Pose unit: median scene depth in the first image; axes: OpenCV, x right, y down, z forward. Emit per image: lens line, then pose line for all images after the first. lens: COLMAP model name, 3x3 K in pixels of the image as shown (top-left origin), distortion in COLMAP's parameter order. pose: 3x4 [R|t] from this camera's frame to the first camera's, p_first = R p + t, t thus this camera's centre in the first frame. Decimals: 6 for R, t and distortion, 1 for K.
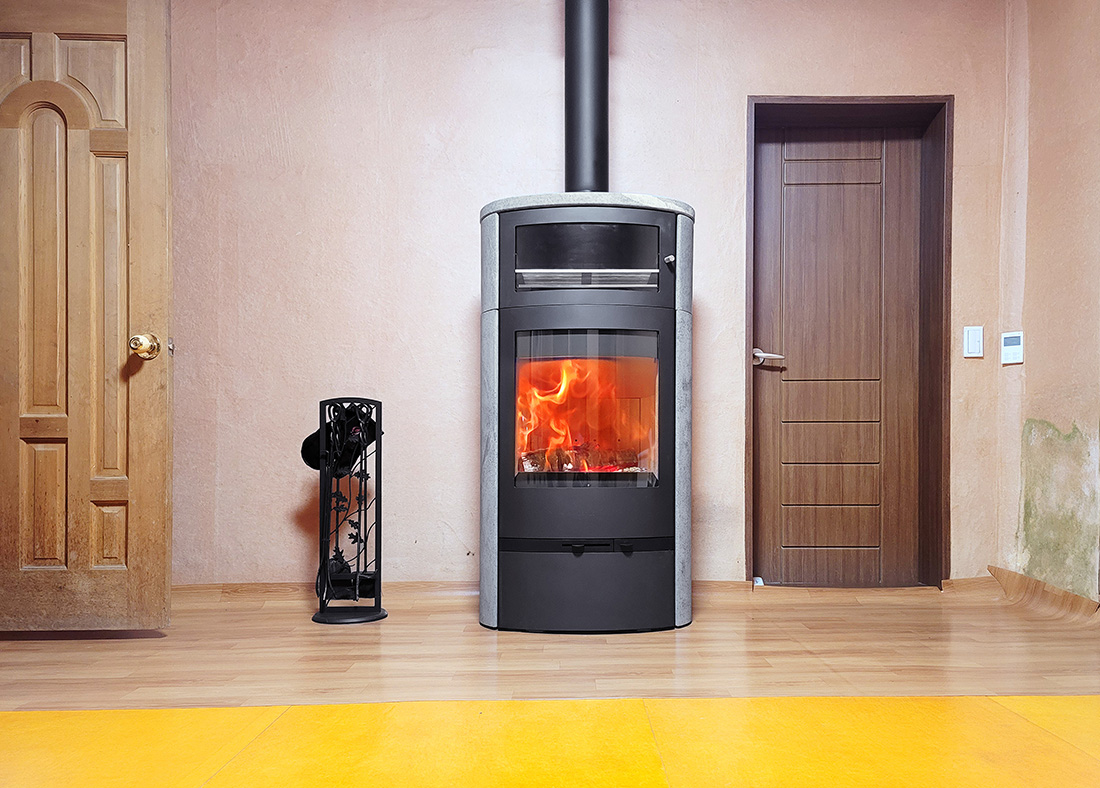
lens RADIAL K [[839.2, 0, 575.2], [0, 839.2, 362.3], [0, 0, 1]] dist [0.035415, -0.005359]
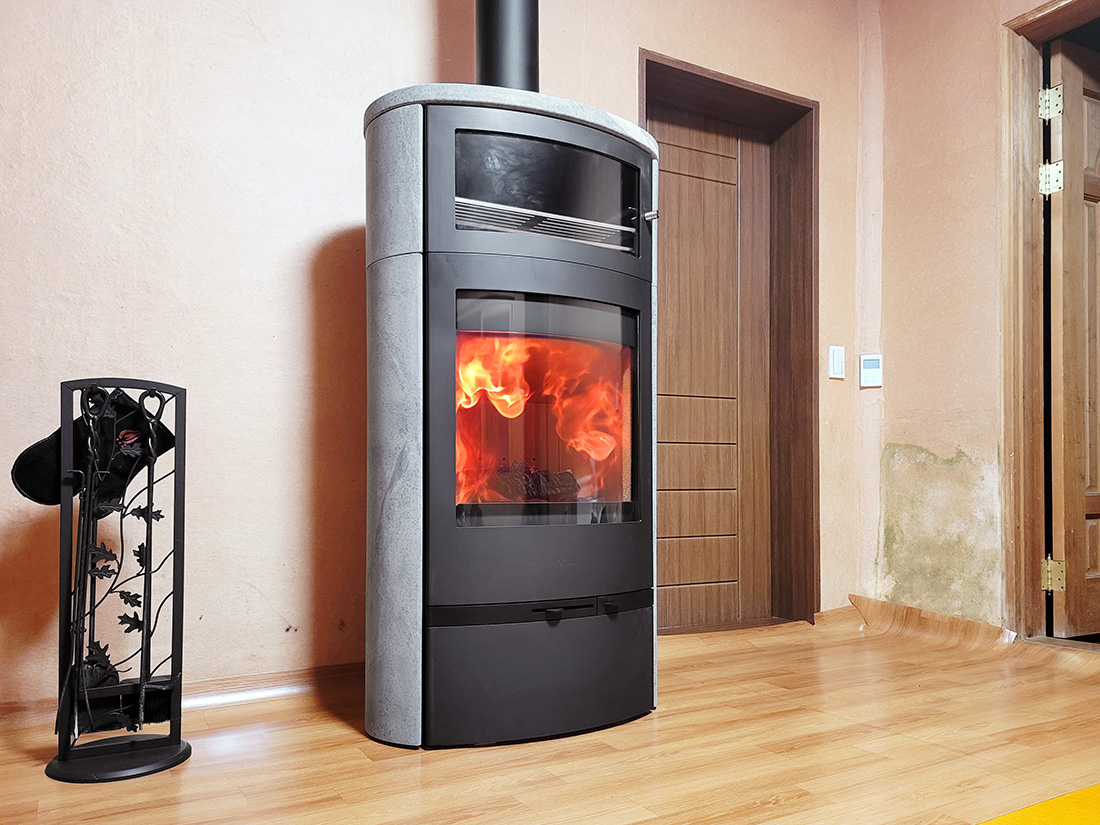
lens RADIAL K [[819.5, 0, 550.0], [0, 819.5, 412.5], [0, 0, 1]] dist [0.070657, -0.064799]
pose [[0.876582, 0.040874, 0.479513, -0.281008], [-0.050657, 0.998688, 0.007475, 0.045551], [-0.478579, -0.030844, 0.877503, 0.358384]]
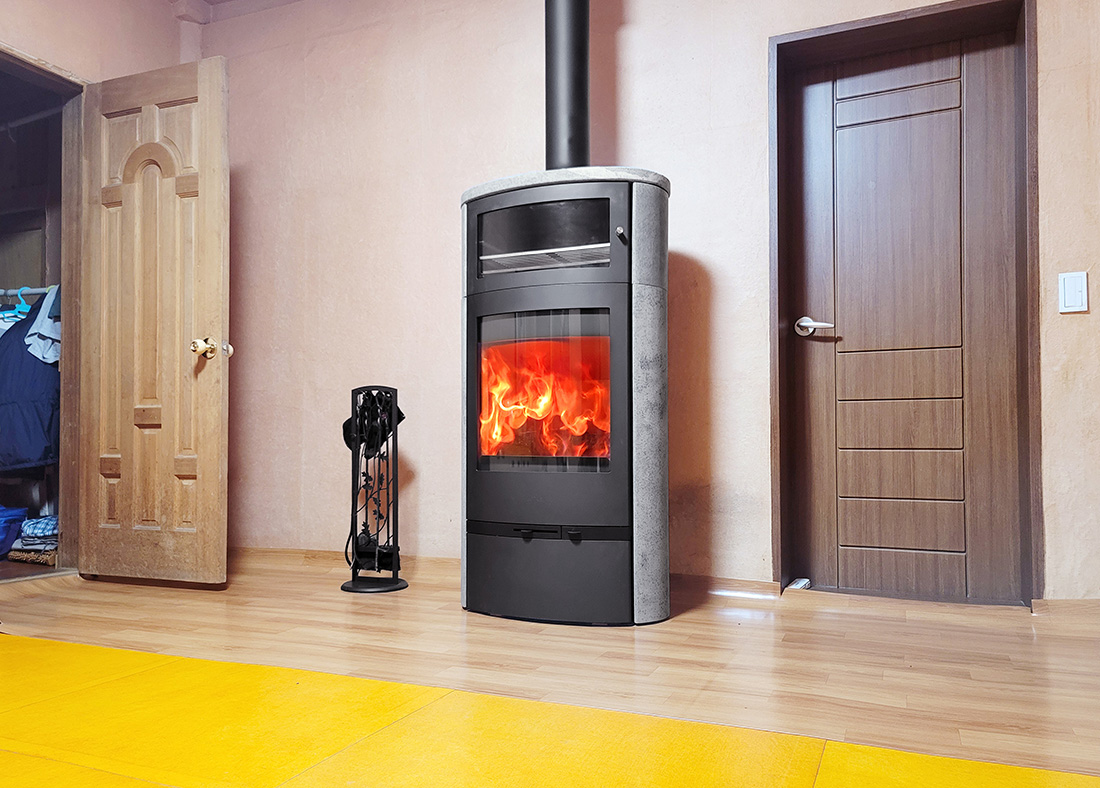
lens RADIAL K [[826.9, 0, 509.9], [0, 826.9, 321.6], [0, 0, 1]] dist [0.029448, -0.006990]
pose [[0.905156, -0.058263, -0.421069, 0.351230], [0.047039, 0.998207, -0.037002, 0.006797], [0.422470, 0.013686, 0.906274, 0.091525]]
